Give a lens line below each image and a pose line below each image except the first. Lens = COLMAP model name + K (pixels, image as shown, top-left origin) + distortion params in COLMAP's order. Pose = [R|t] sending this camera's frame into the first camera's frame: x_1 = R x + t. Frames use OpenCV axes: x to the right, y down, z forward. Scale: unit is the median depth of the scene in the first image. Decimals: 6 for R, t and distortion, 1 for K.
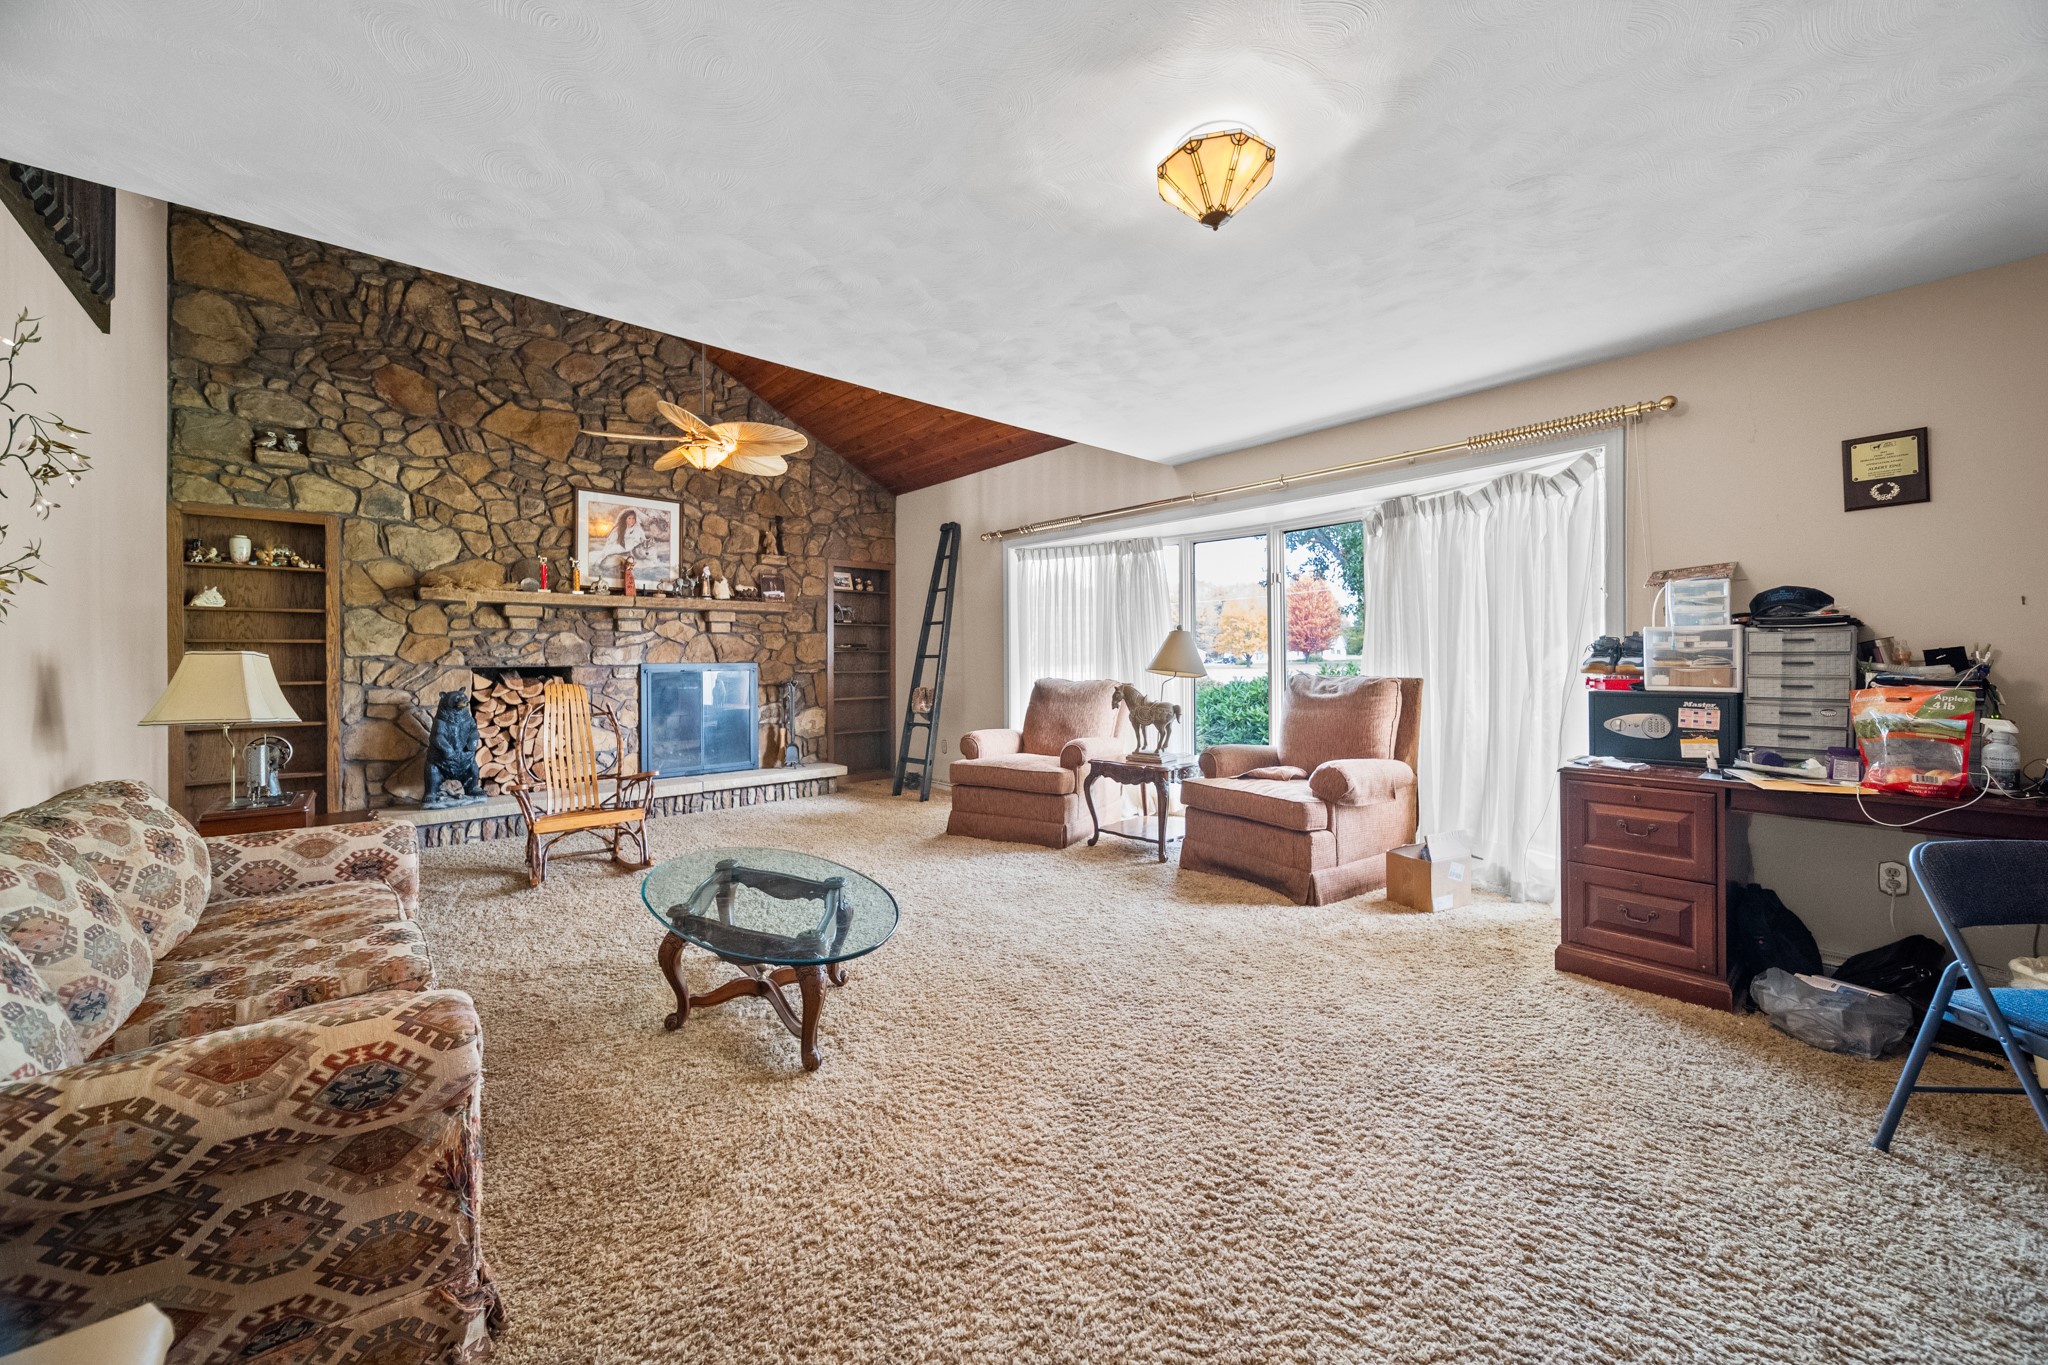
lens RADIAL K [[793.2, 0, 1033.2], [0, 793.2, 670.8], [0, 0, 1]] dist [0.001251, -0.000492]
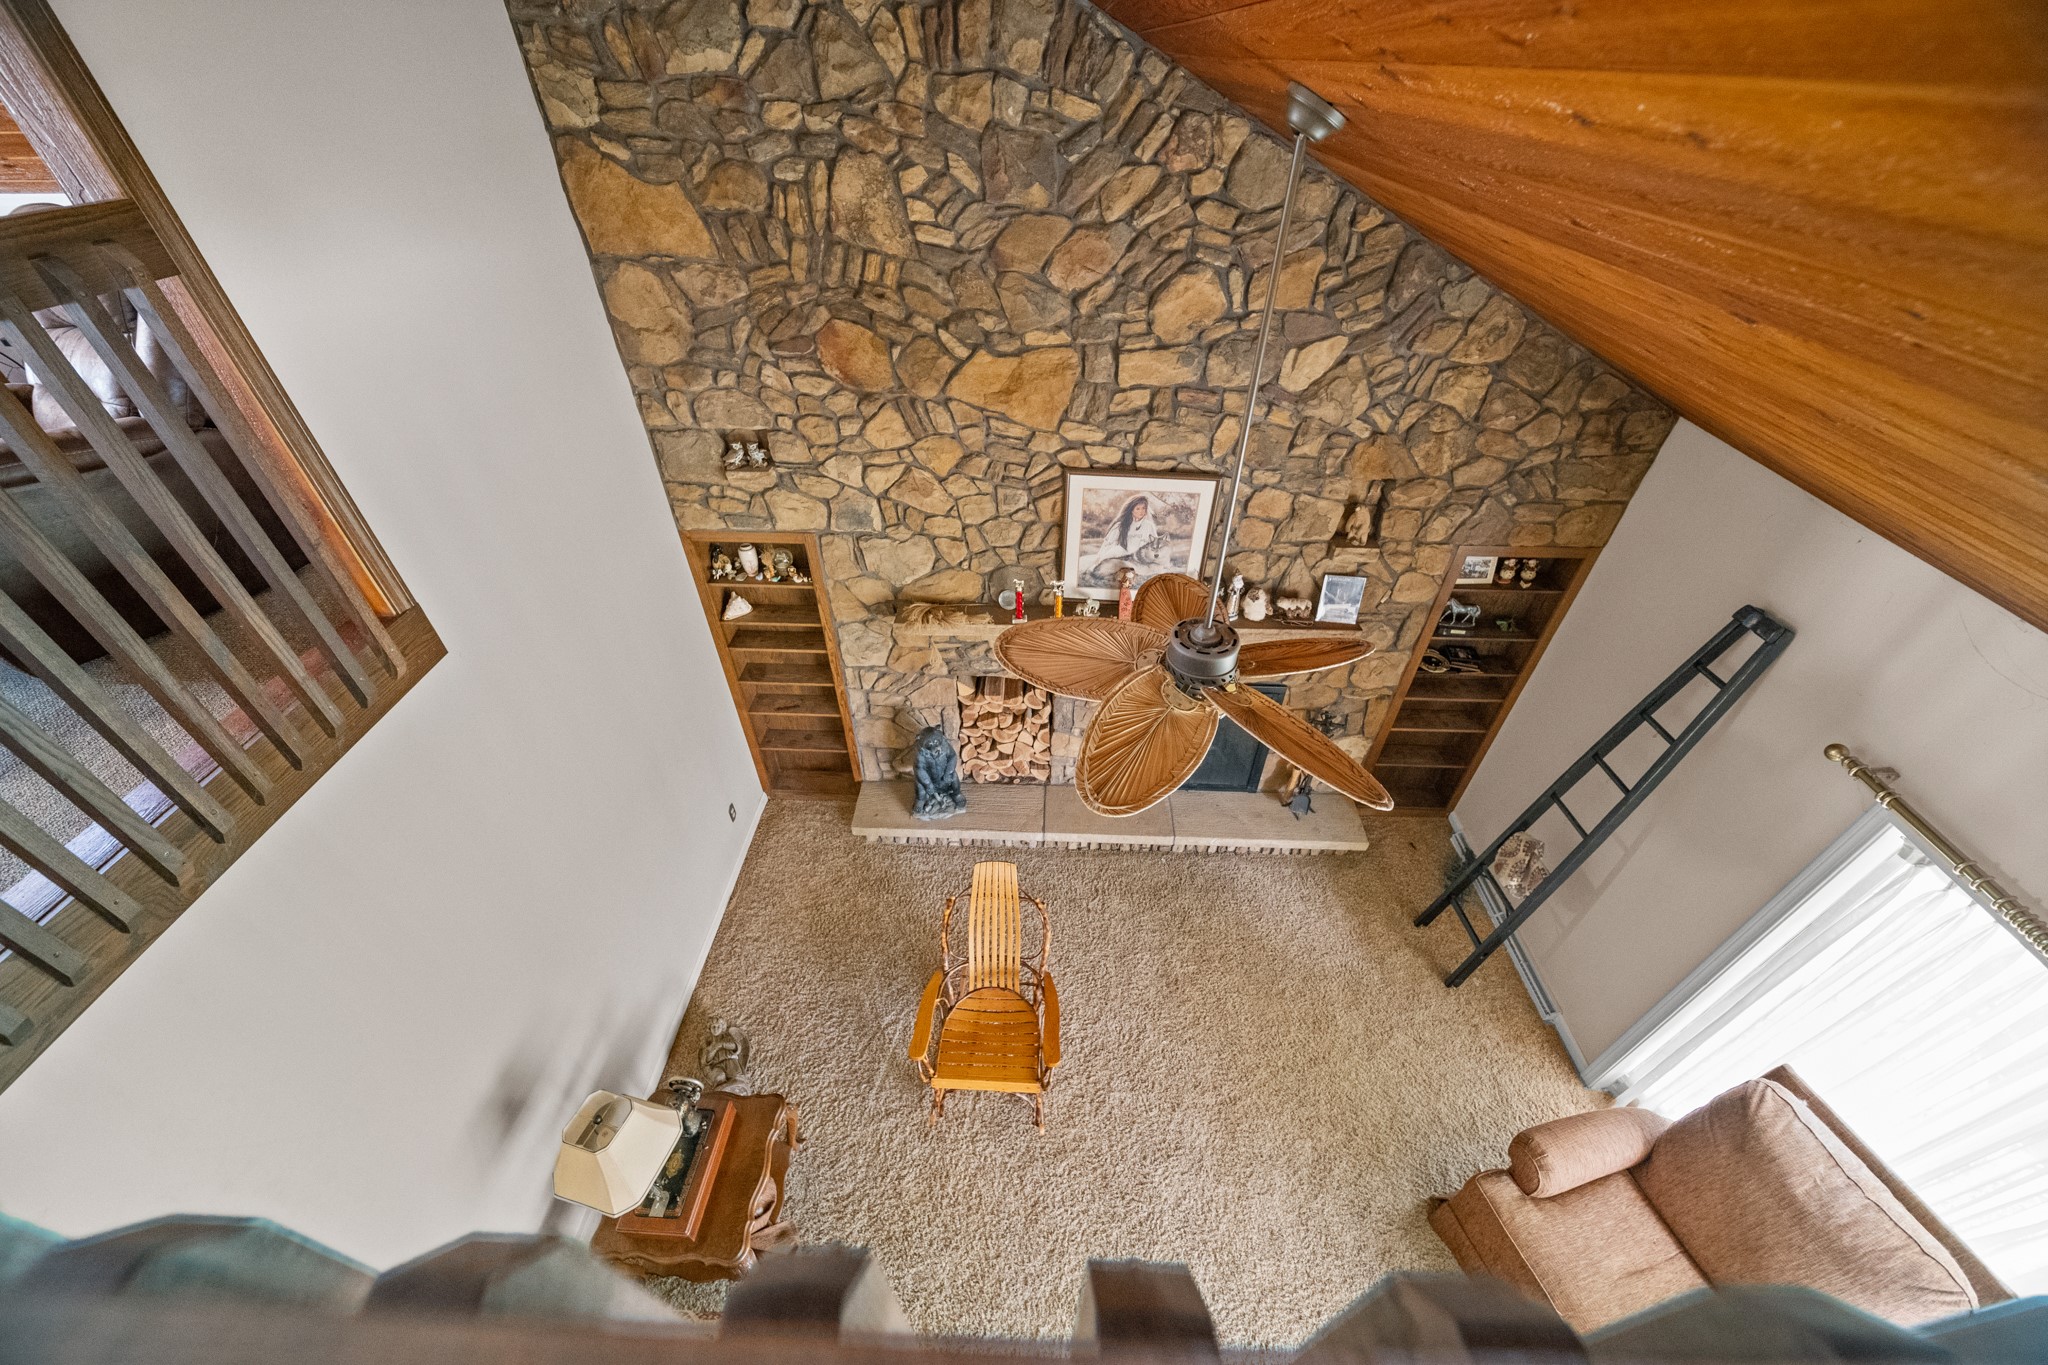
lens RADIAL K [[736.7, 0, 1023.8], [0, 736.7, 684.4], [0, 0, 1]] dist [0.008155, 0.000058]
pose [[0.726577, 0.441185, -0.526728, -0.213821], [-0.003281, 0.768831, 0.639443, -0.518619], [0.687078, -0.462877, 0.560062, 0.584588]]
